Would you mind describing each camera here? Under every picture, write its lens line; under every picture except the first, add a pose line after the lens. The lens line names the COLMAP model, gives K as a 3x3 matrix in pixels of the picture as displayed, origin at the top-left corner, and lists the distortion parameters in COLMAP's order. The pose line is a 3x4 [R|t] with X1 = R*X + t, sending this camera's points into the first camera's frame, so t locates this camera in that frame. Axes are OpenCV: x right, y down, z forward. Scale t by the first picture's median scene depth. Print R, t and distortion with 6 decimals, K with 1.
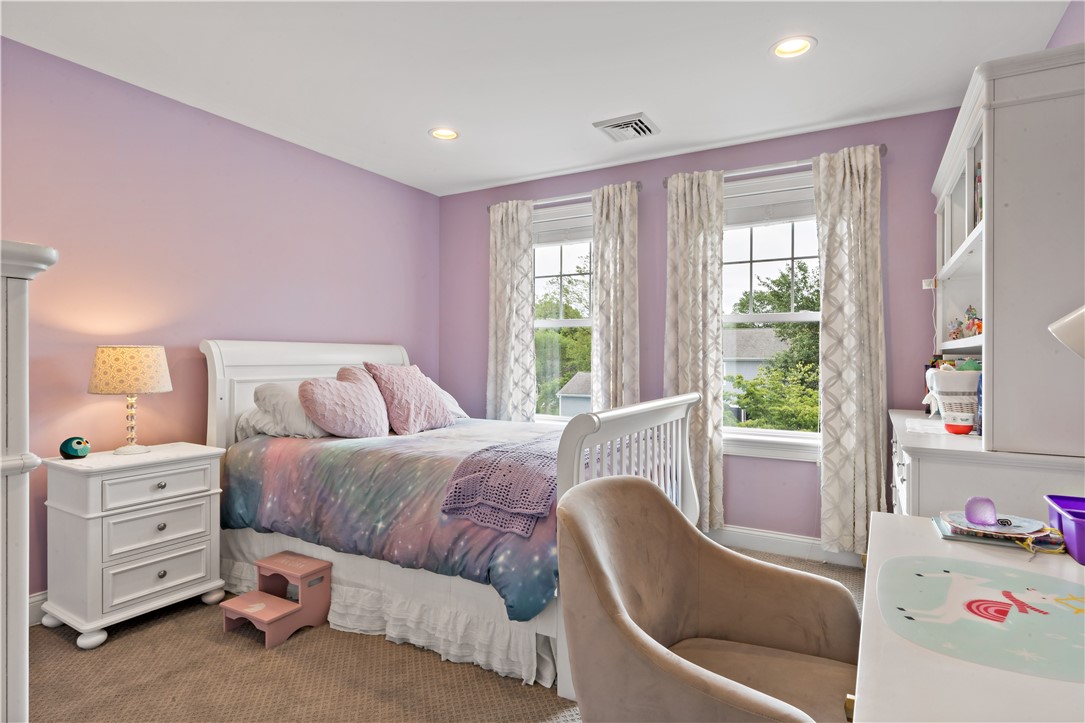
lens RADIAL K [[585.9, 0, 540.0], [0, 585.9, 358.4], [0, 0, 1]] dist [0.004823, -0.000030]
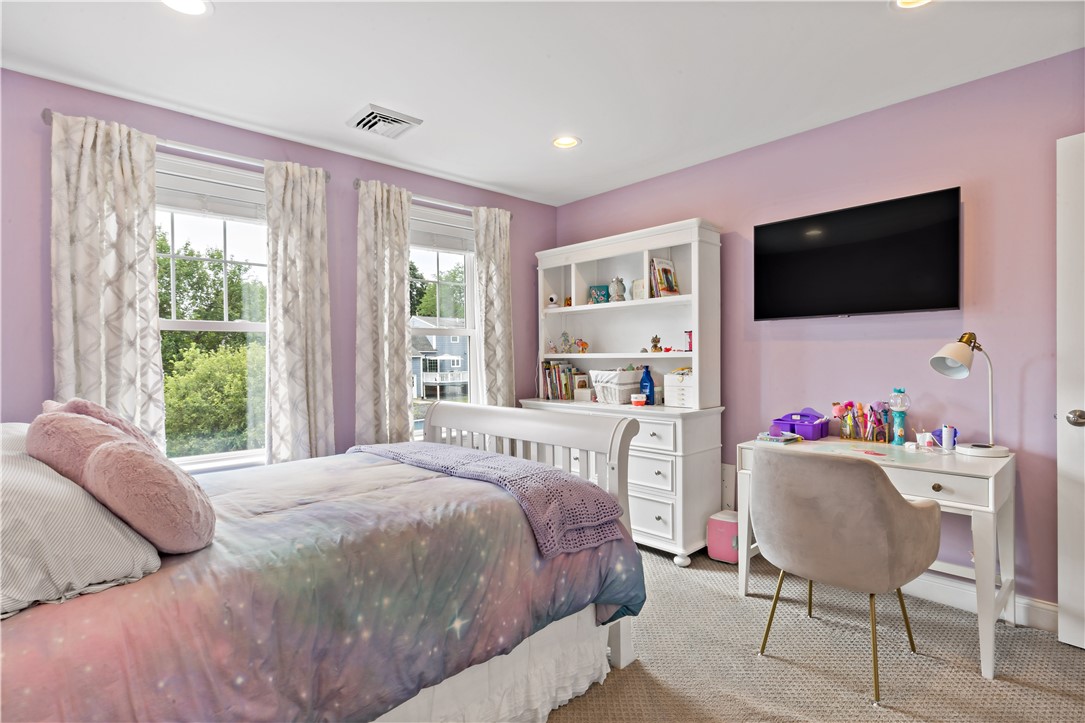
lens RADIAL K [[557.6, 0, 544.4], [0, 557.6, 363.2], [0, 0, 1]] dist [0.000857, 0.000826]
pose [[0.257458, -0.025709, 0.965947, -0.655224], [0.016036, 0.999622, 0.022331, -0.029542], [-0.966156, 0.009741, 0.257773, 0.539947]]
